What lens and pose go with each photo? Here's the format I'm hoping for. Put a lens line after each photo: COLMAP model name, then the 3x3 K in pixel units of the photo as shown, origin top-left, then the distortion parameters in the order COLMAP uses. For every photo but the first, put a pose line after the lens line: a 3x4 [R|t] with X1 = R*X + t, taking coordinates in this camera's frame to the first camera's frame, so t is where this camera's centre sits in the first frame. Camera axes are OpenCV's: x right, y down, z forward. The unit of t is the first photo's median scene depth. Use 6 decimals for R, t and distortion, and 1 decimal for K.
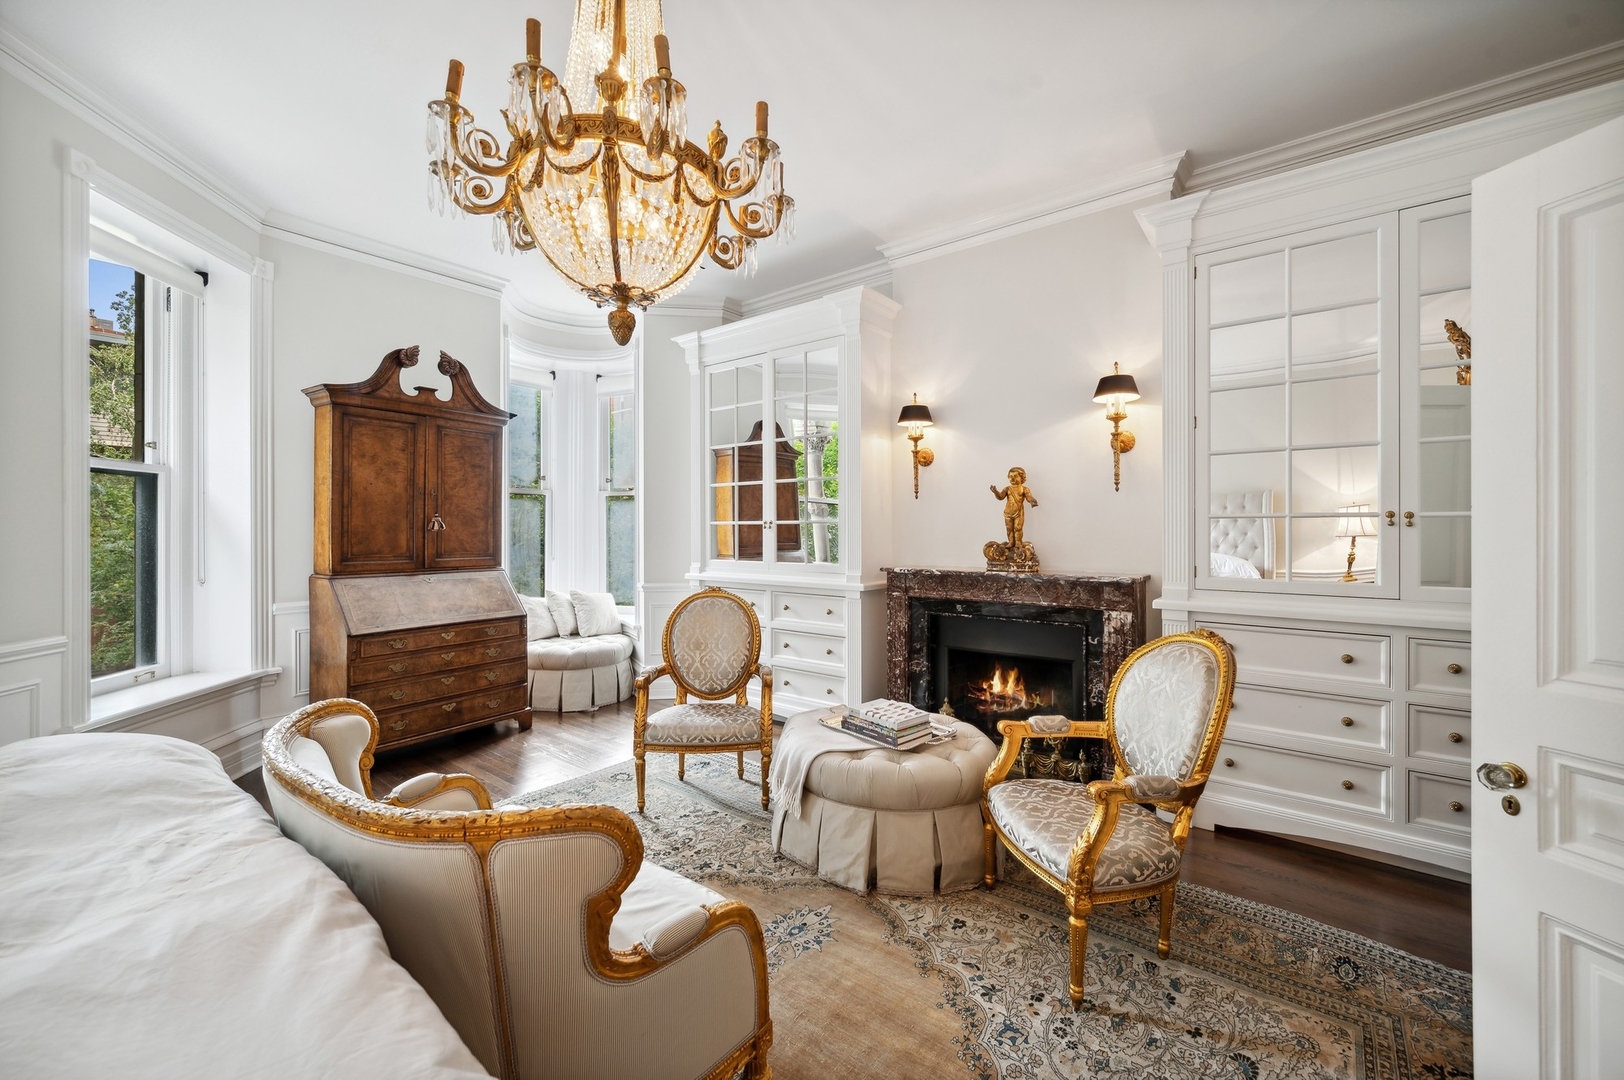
lens RADIAL K [[647.8, 0, 812.5], [0, 647.8, 528.0], [0, 0, 1]] dist [-0.000473, -0.000024]
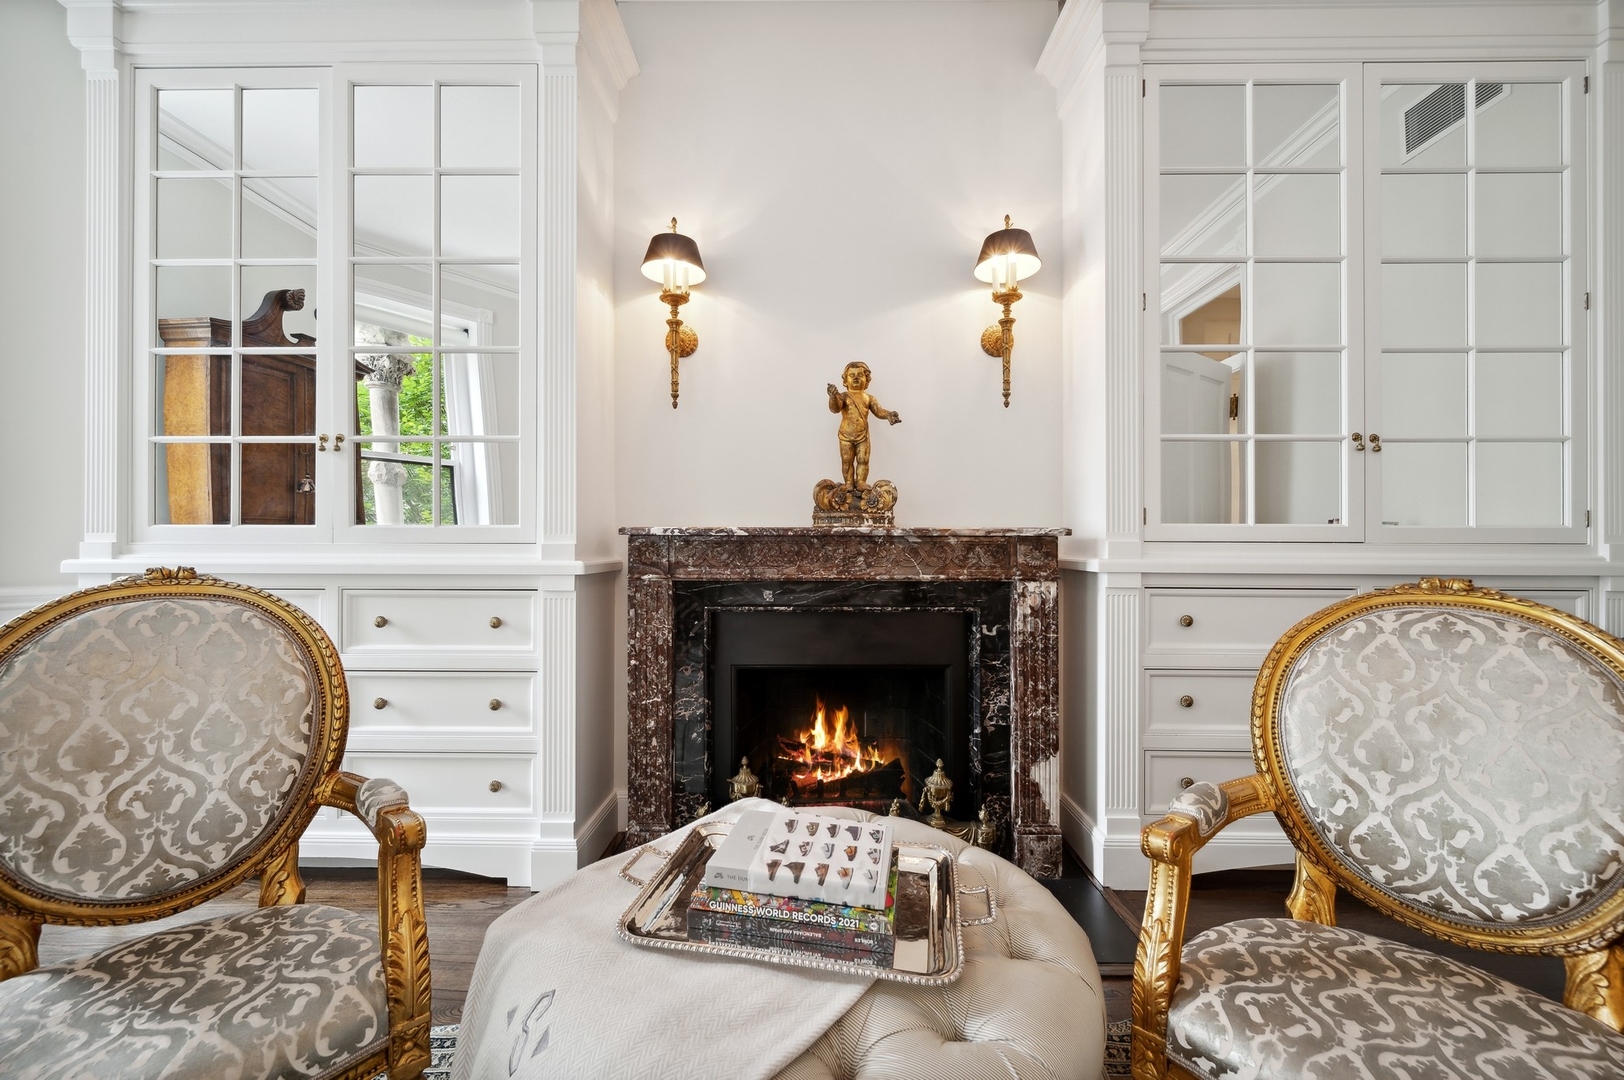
lens RADIAL K [[647.8, 0, 814.9], [0, 647.8, 541.1], [0, 0, 1]] dist [-0.000473, -0.000024]
pose [[0.800490, 0.002423, 0.599341, -0.087111], [-0.003181, 0.999995, 0.000205, 0.078155], [-0.599338, -0.002070, 0.800494, 0.540509]]
